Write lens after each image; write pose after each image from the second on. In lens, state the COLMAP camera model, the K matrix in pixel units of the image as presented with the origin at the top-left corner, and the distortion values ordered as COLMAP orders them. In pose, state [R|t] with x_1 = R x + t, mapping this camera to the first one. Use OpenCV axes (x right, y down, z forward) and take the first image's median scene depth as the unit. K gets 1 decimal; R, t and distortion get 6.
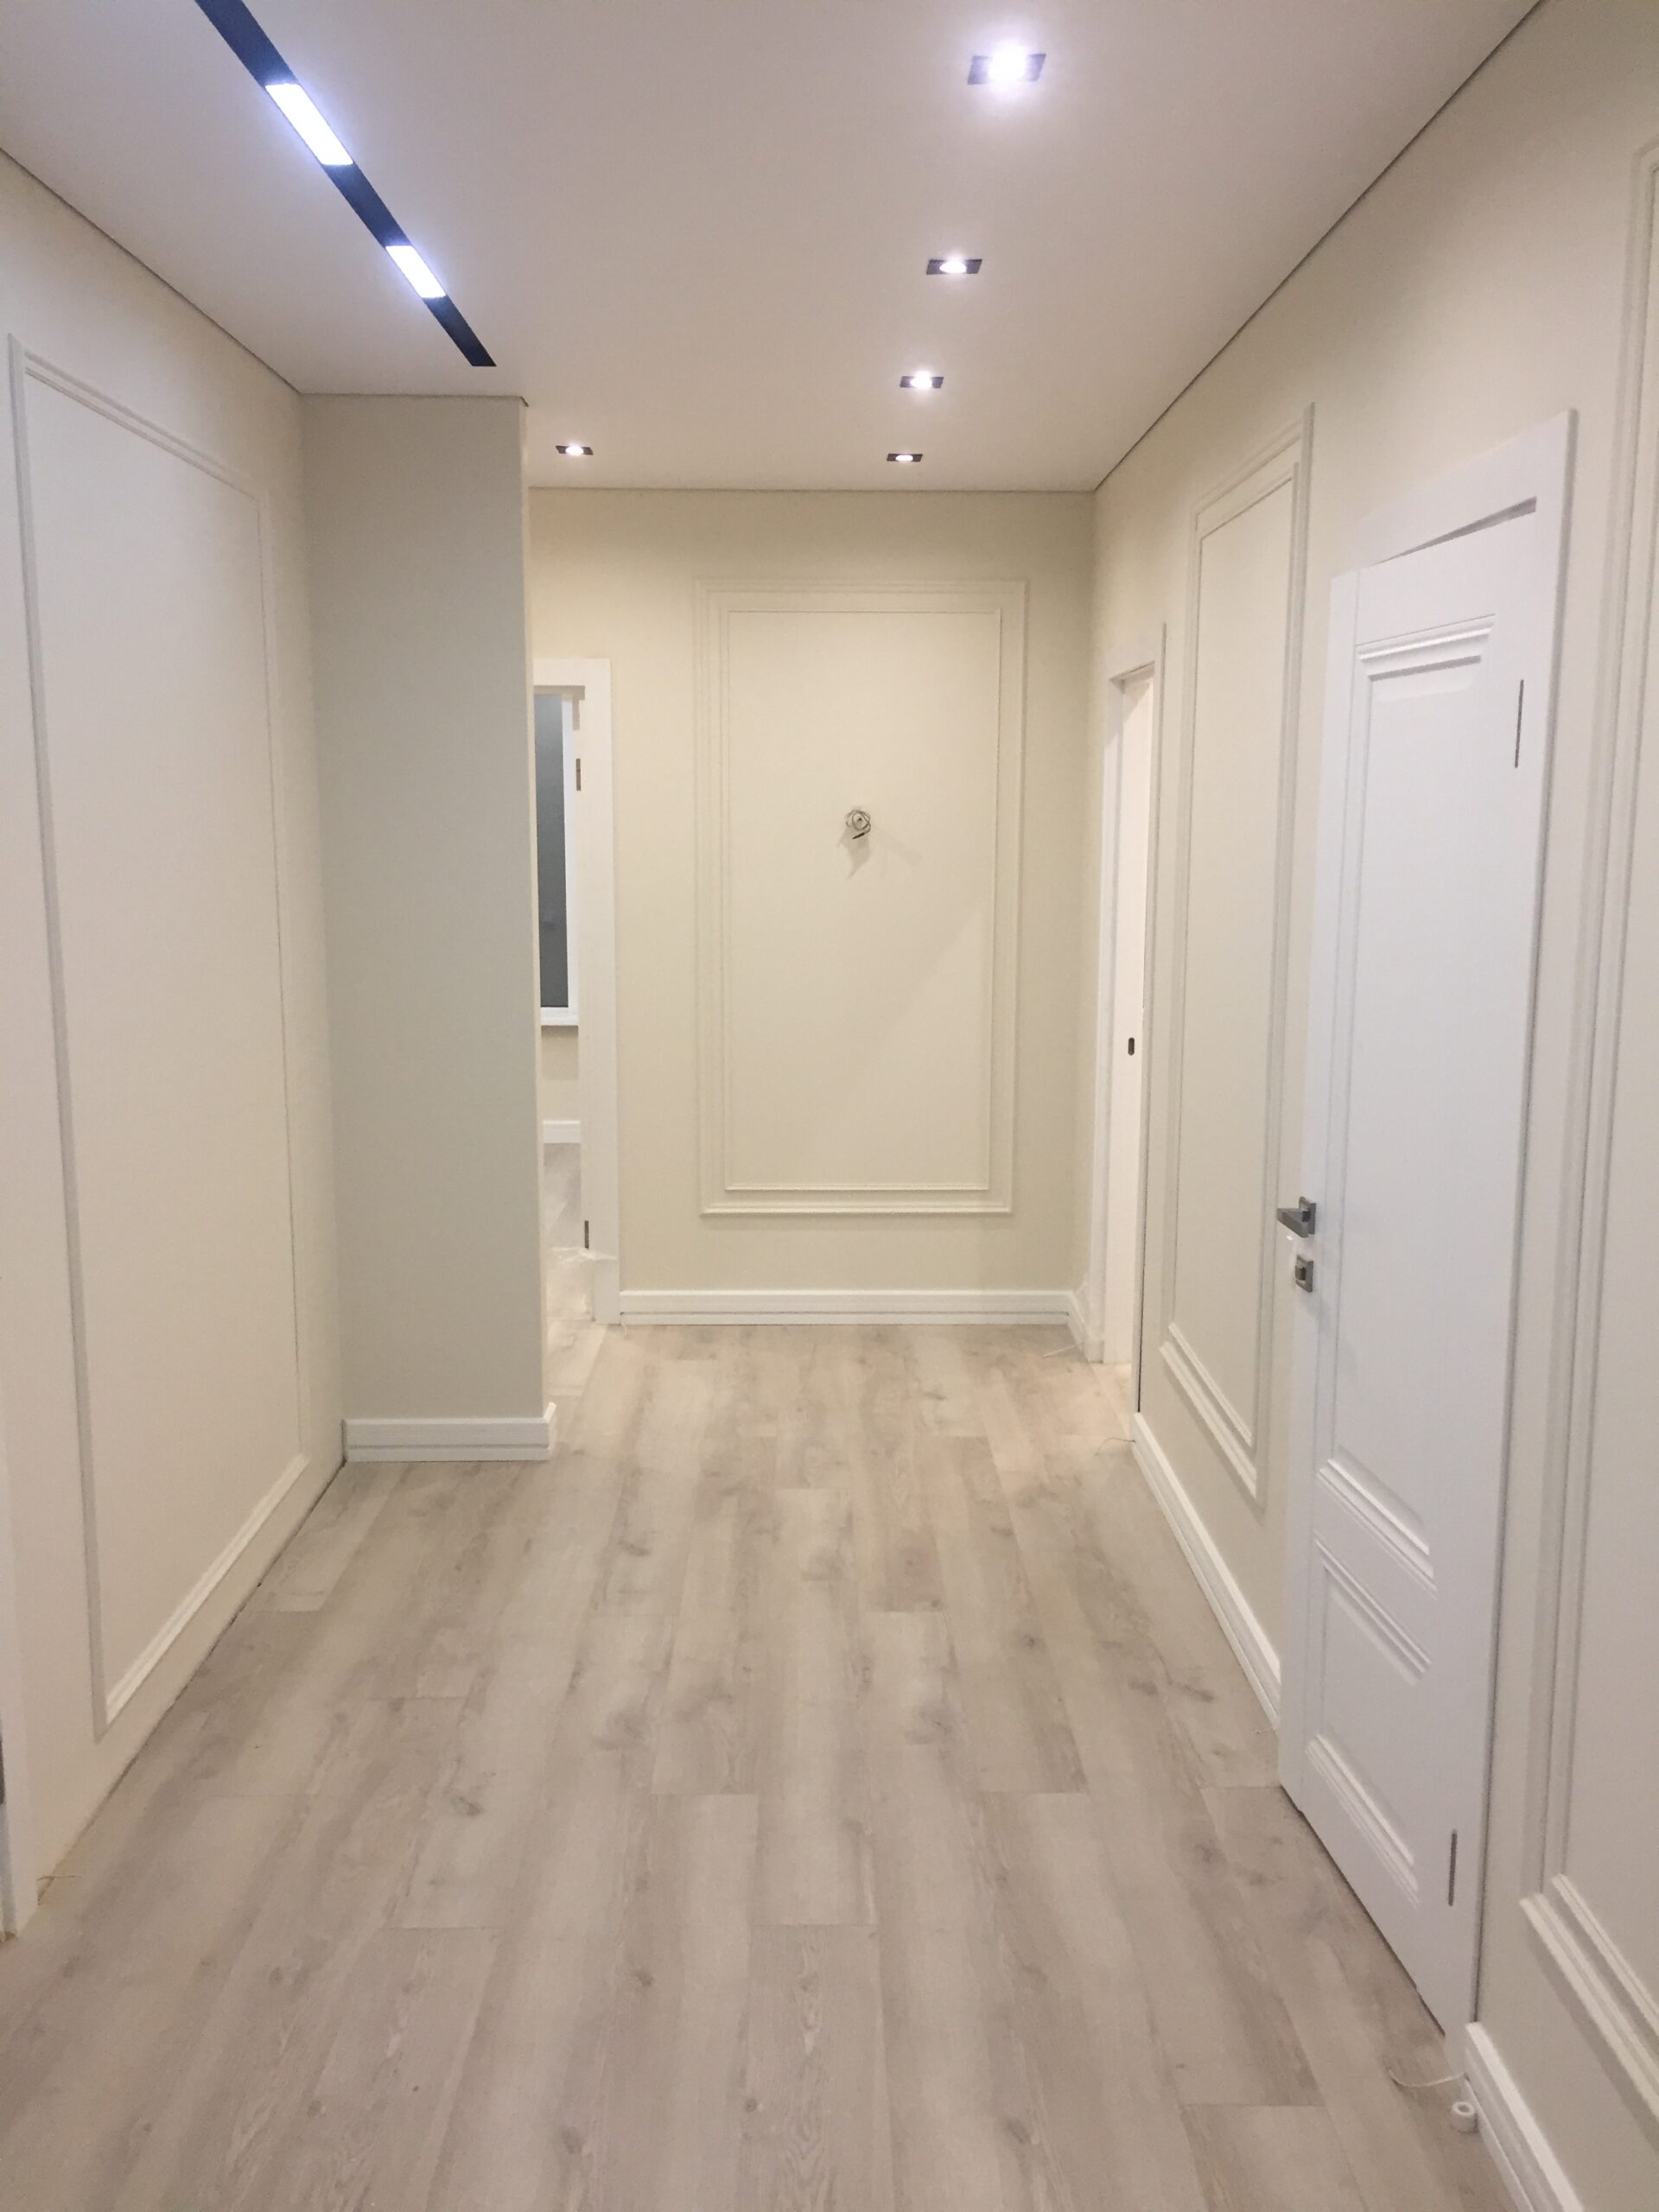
lens RADIAL K [[1871.9, 0, 829.5], [0, 1871.9, 1106.0], [0, 0, 1]] dist [0.090741, -0.118501]
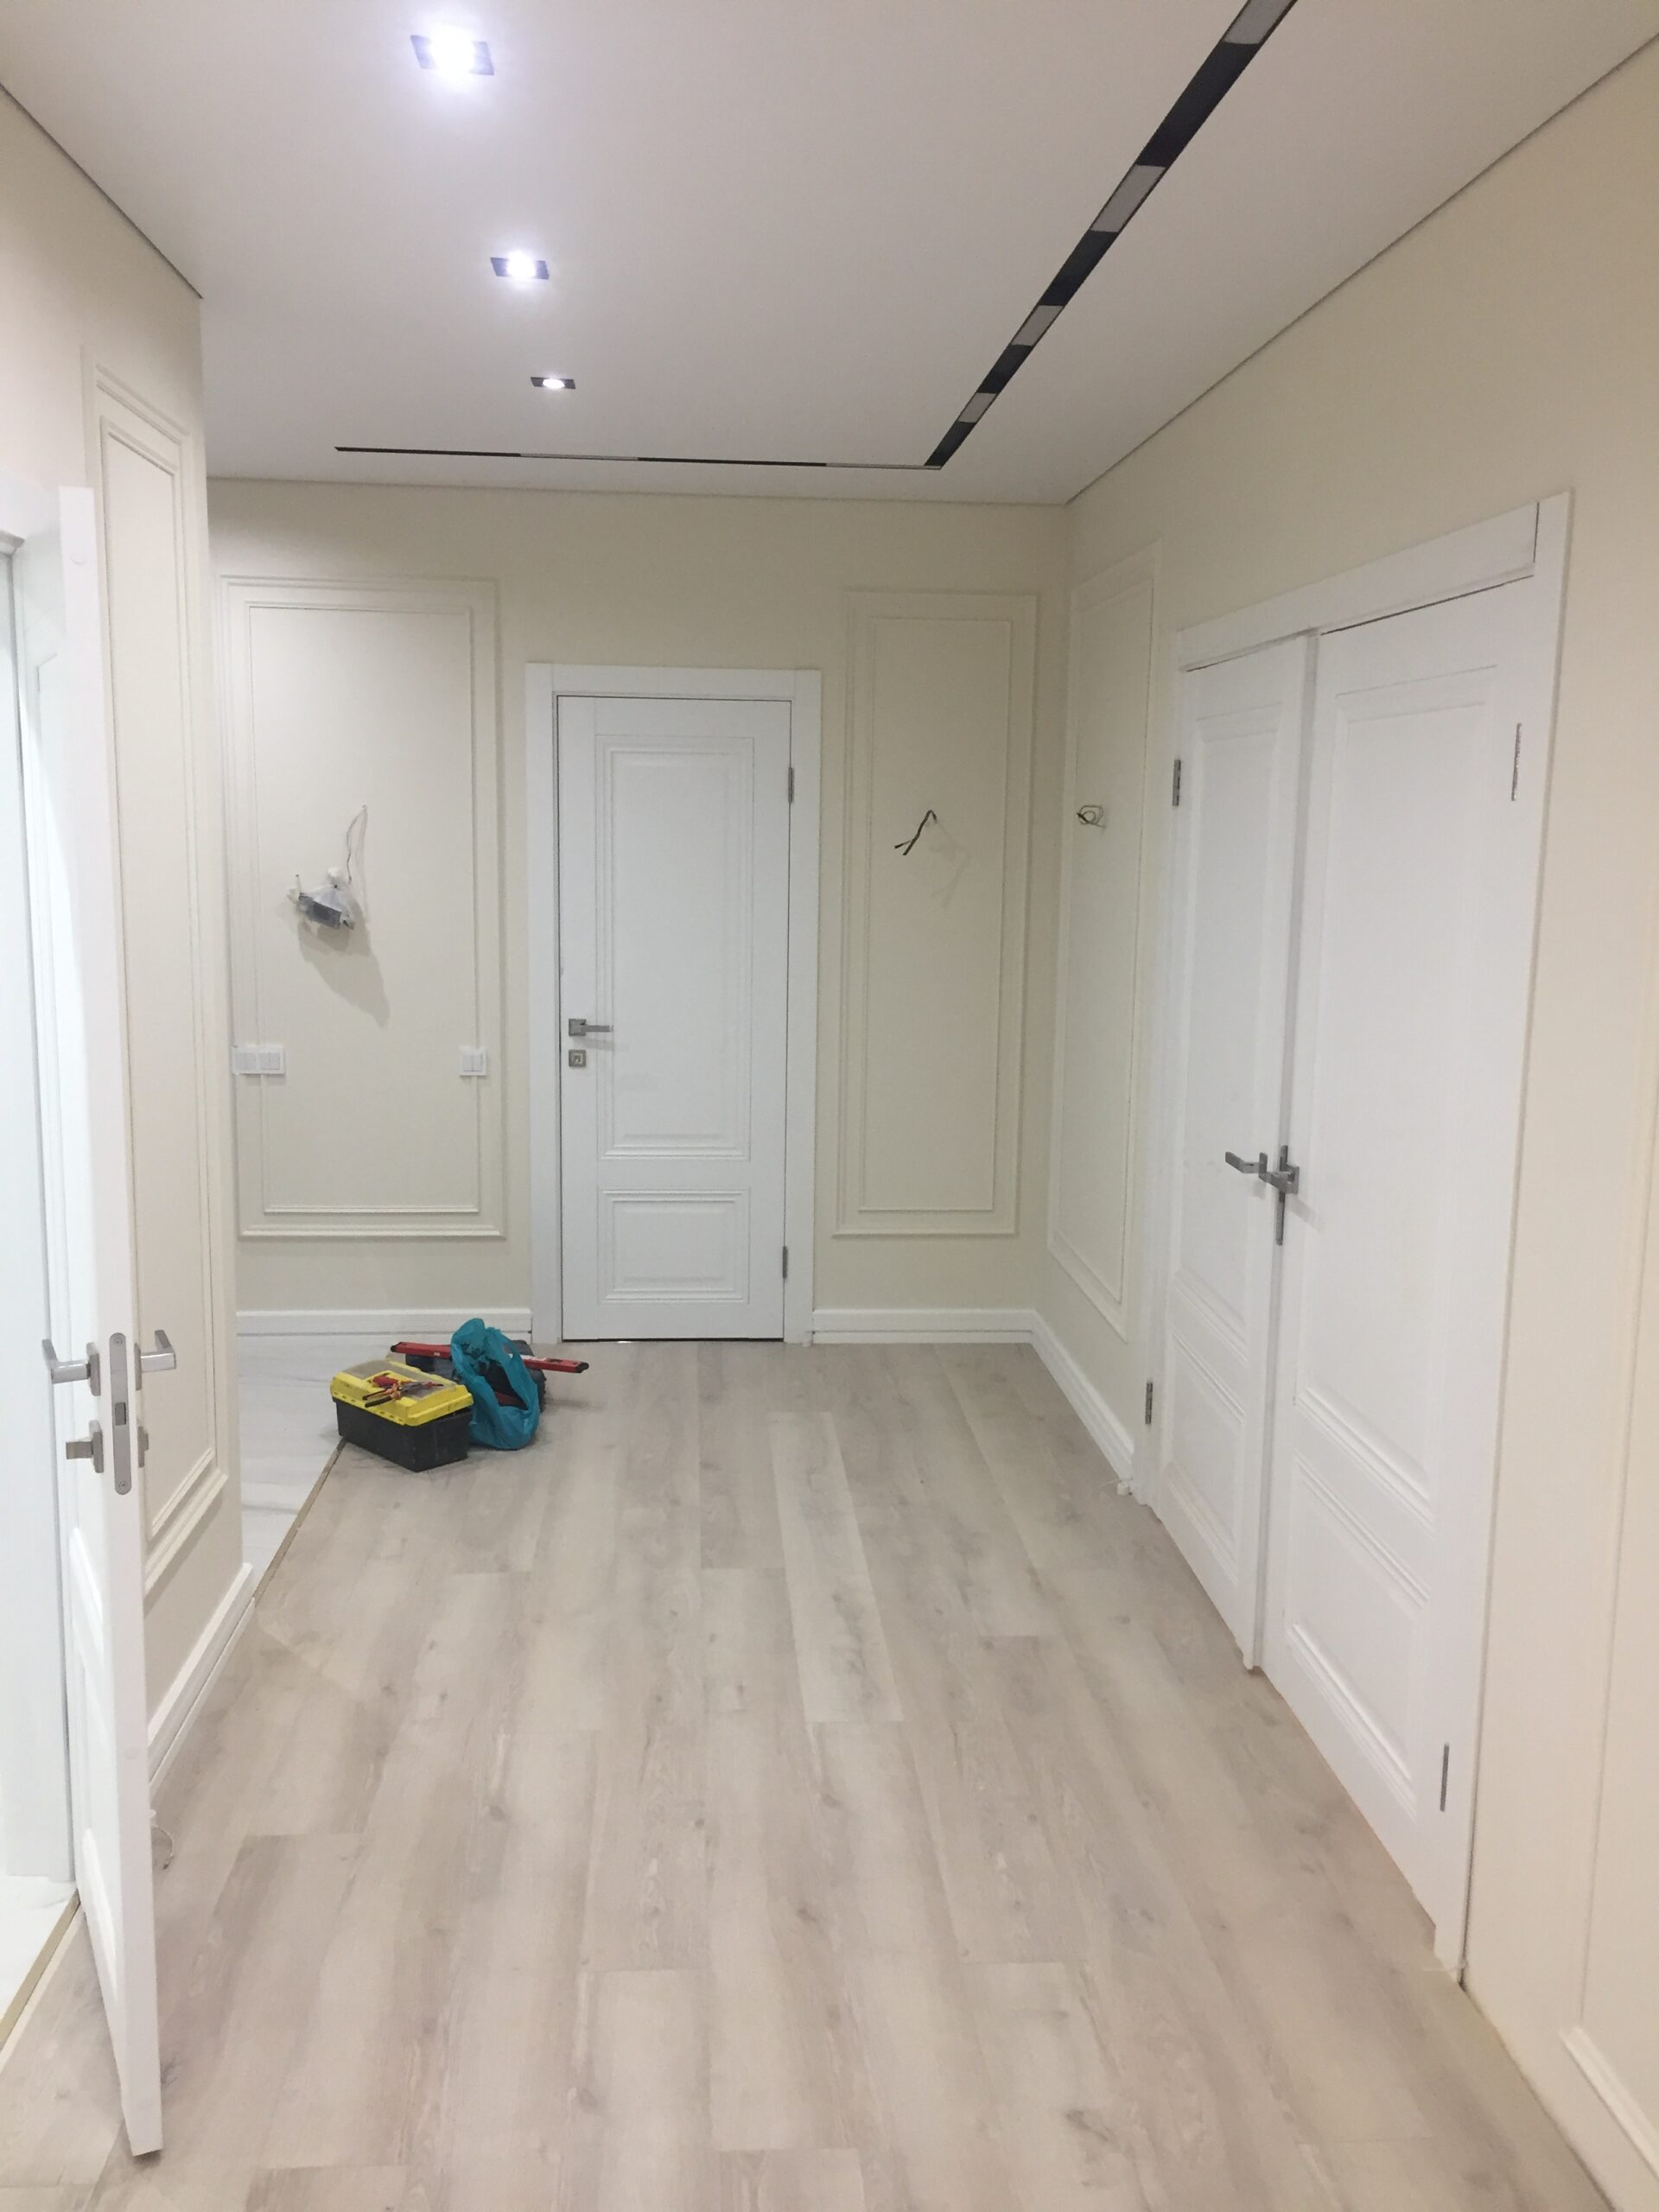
lens RADIAL K [[1871.9, 0, 829.5], [0, 1871.9, 1106.0], [0, 0, 1]] dist [0.090741, -0.118501]
pose [[-0.997712, -0.009486, -0.066945, -0.028441], [-0.029576, 0.951590, 0.305943, -0.248402], [0.060802, 0.307223, -0.949693, 1.531187]]
